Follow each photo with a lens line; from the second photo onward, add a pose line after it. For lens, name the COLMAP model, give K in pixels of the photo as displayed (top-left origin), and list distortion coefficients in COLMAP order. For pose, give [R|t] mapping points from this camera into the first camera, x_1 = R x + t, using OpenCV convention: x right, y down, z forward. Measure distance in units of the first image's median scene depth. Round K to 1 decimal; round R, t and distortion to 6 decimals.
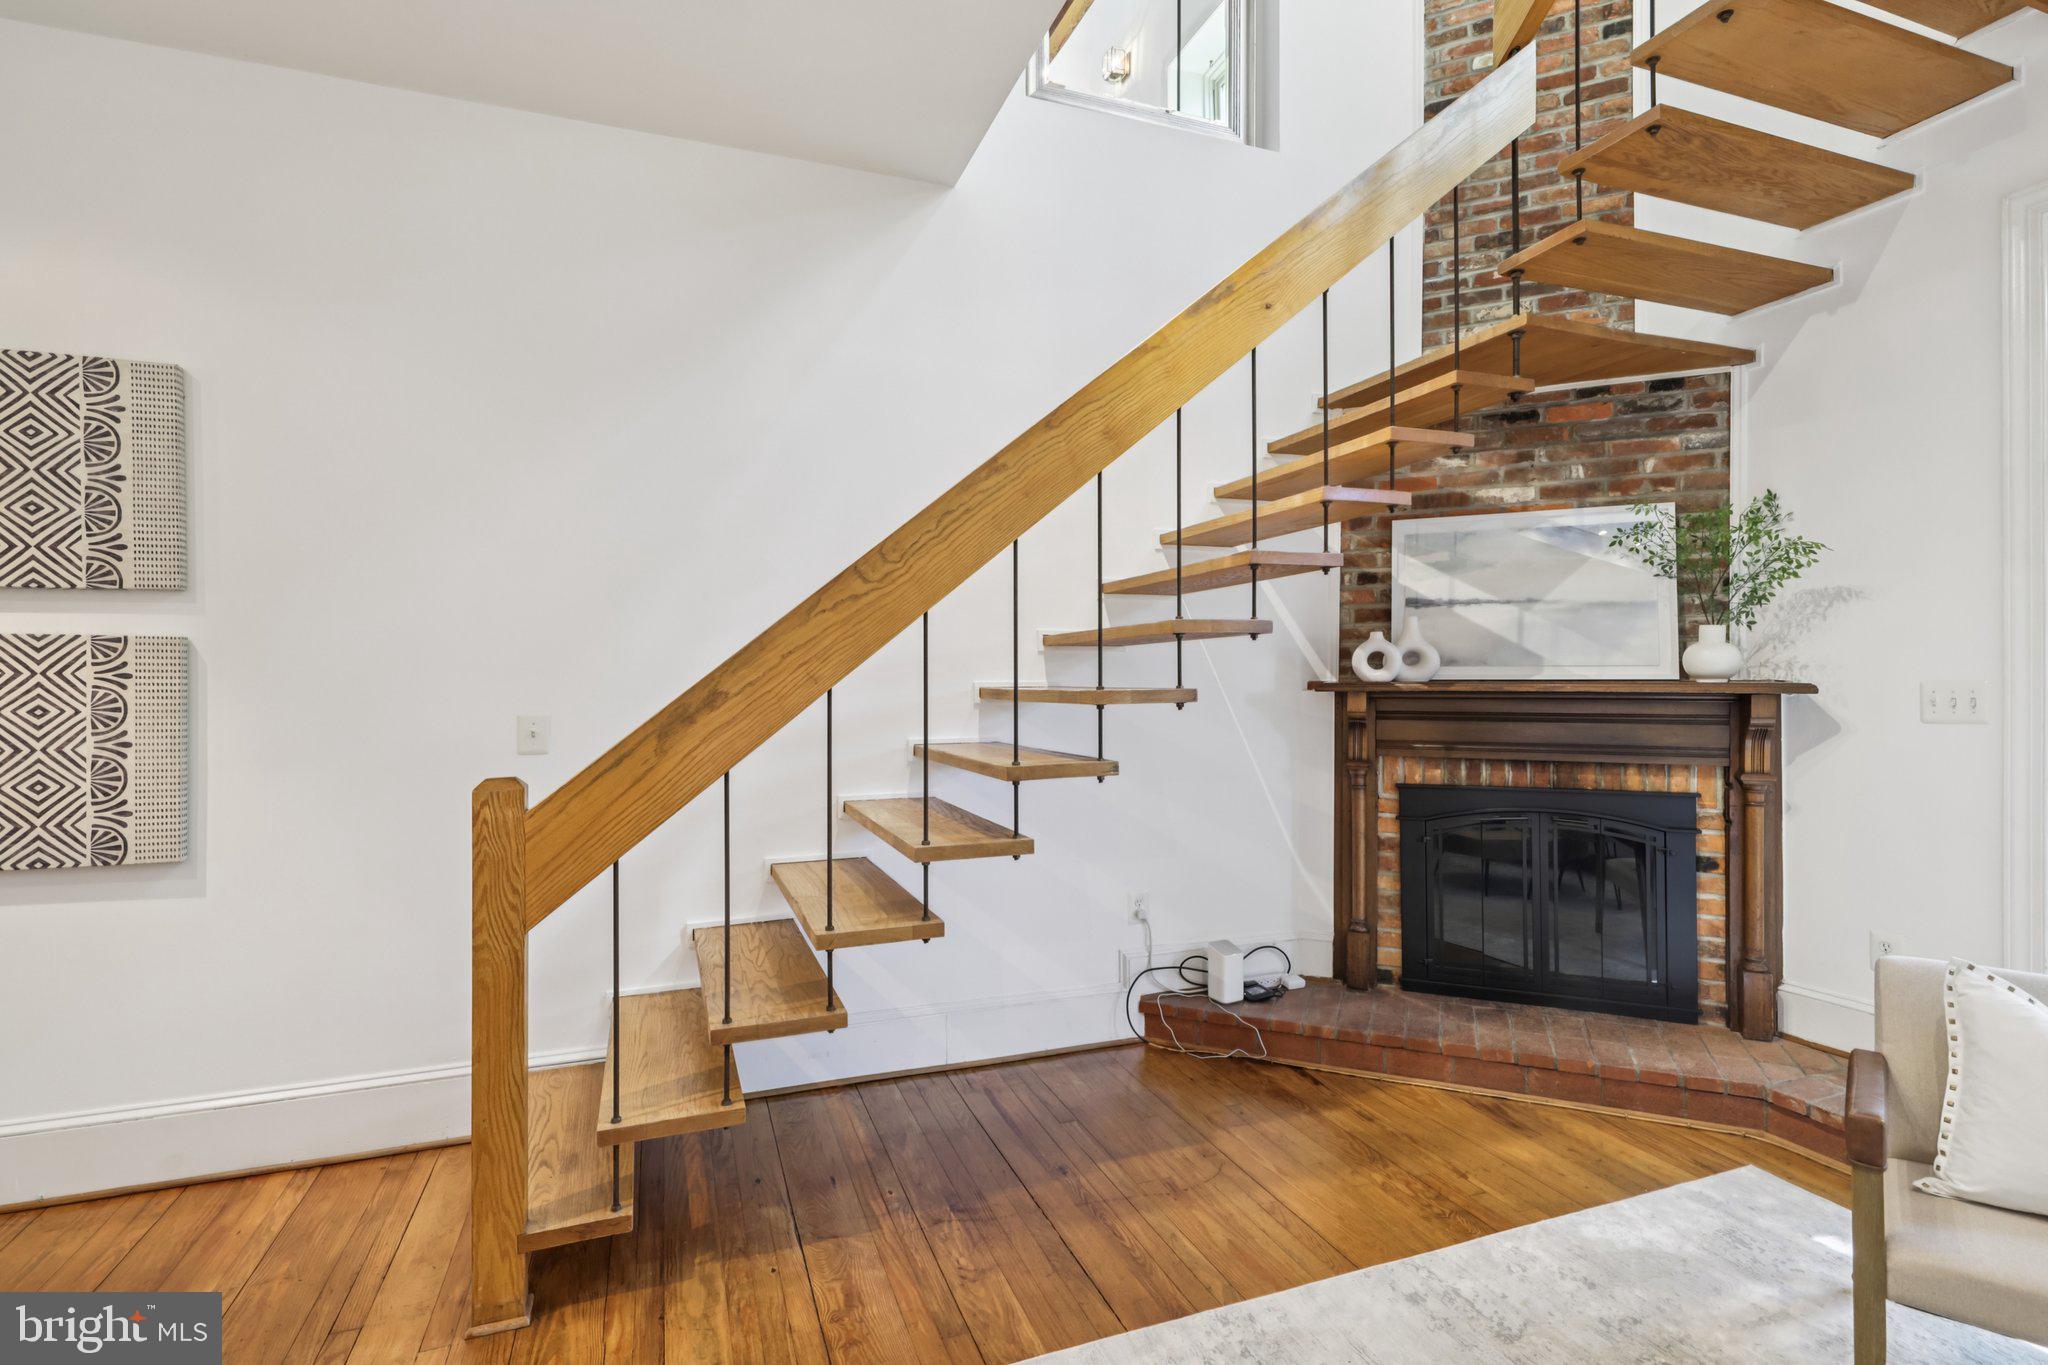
lens RADIAL K [[997.5, 0, 1024.8], [0, 997.5, 685.4], [0, 0, 1]] dist [0.010724, 0.000181]
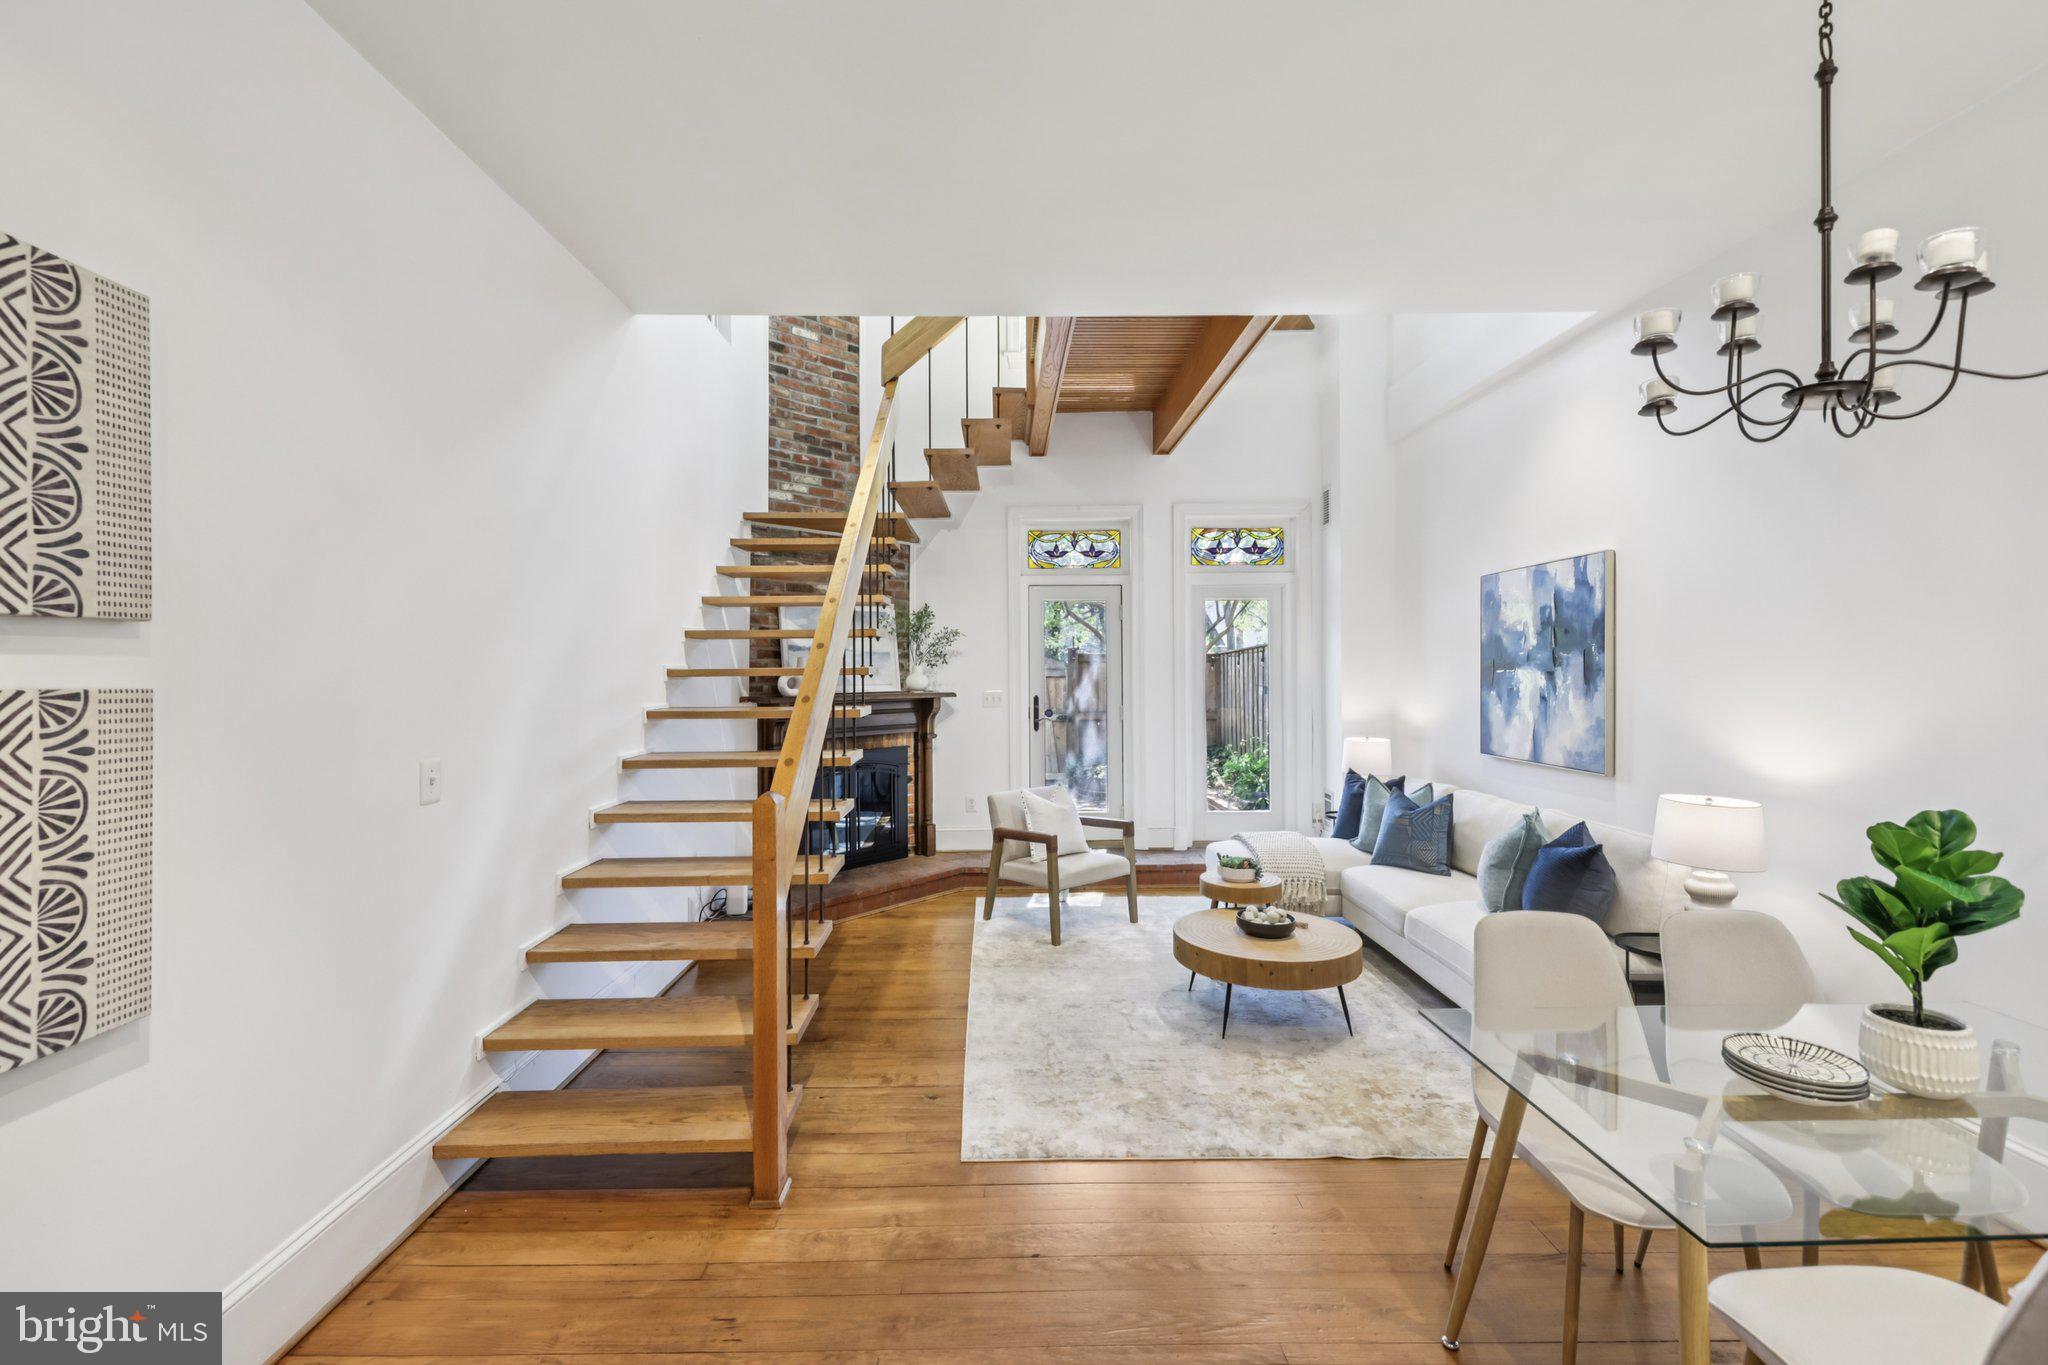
lens RADIAL K [[869.7, 0, 1018.5], [0, 869.7, 672.5], [0, 0, 1]] dist [0.000655, -0.000026]
pose [[0.327188, -0.003069, 0.944954, -1.233299], [0.009031, 0.999959, 0.000121, -0.055266], [-0.944916, 0.008495, 0.327203, 0.243577]]
